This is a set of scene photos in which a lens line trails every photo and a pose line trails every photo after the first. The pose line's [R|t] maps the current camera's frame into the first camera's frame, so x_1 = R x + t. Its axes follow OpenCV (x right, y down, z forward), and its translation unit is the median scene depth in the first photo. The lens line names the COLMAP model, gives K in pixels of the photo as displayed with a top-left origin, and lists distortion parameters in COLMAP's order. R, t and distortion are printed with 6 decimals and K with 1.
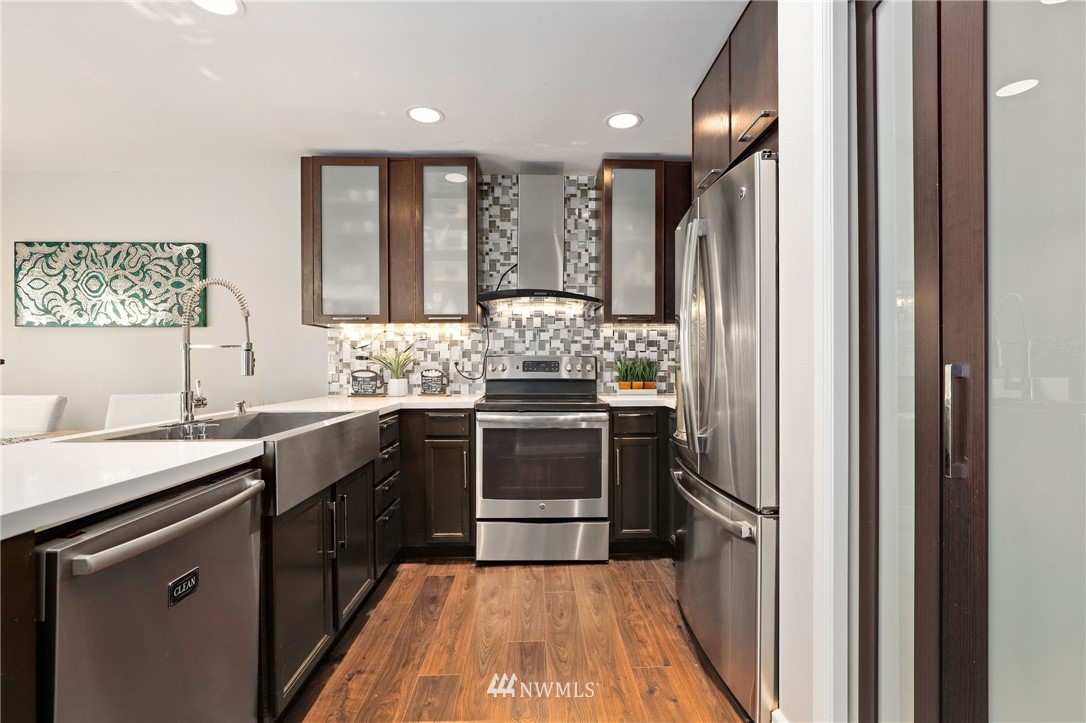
lens RADIAL K [[500.8, 0, 553.2], [0, 500.8, 365.6], [0, 0, 1]] dist [-0.016533, 0.006354]
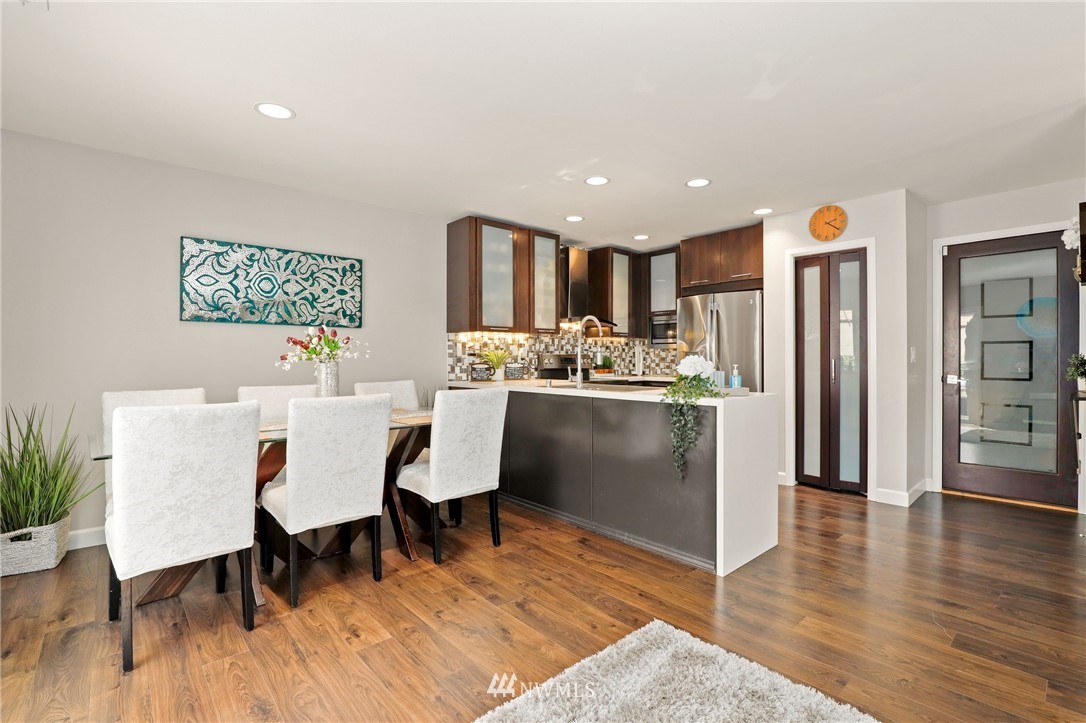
lens RADIAL K [[500.8, 0, 542.7], [0, 500.8, 356.9], [0, 0, 1]] dist [-0.016533, 0.006354]
pose [[0.772273, 0.003546, 0.635281, -1.154258], [0.012864, 0.999692, -0.021217, 0.024160], [-0.635161, 0.024558, 0.771989, -0.228307]]
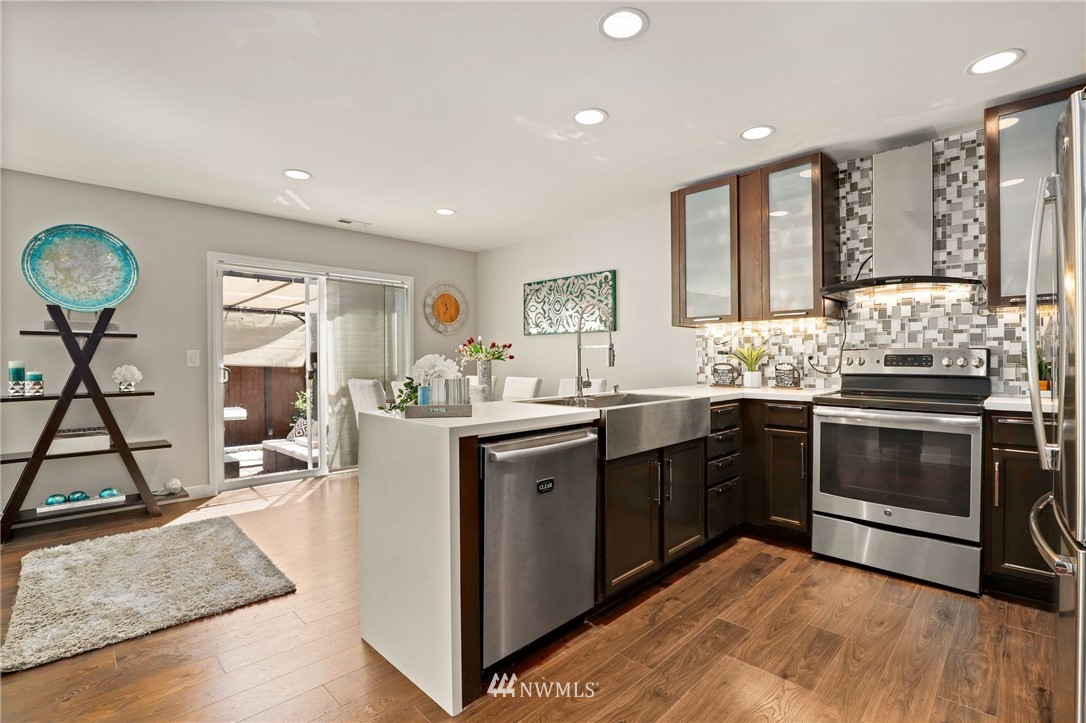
lens RADIAL K [[500.8, 0, 561.1], [0, 500.8, 353.3], [0, 0, 1]] dist [-0.016533, 0.006354]
pose [[0.697558, -0.008473, -0.716478, 0.181849], [-0.000174, 0.999928, -0.011994, -0.000338], [0.716528, 0.008491, 0.697507, -0.062942]]
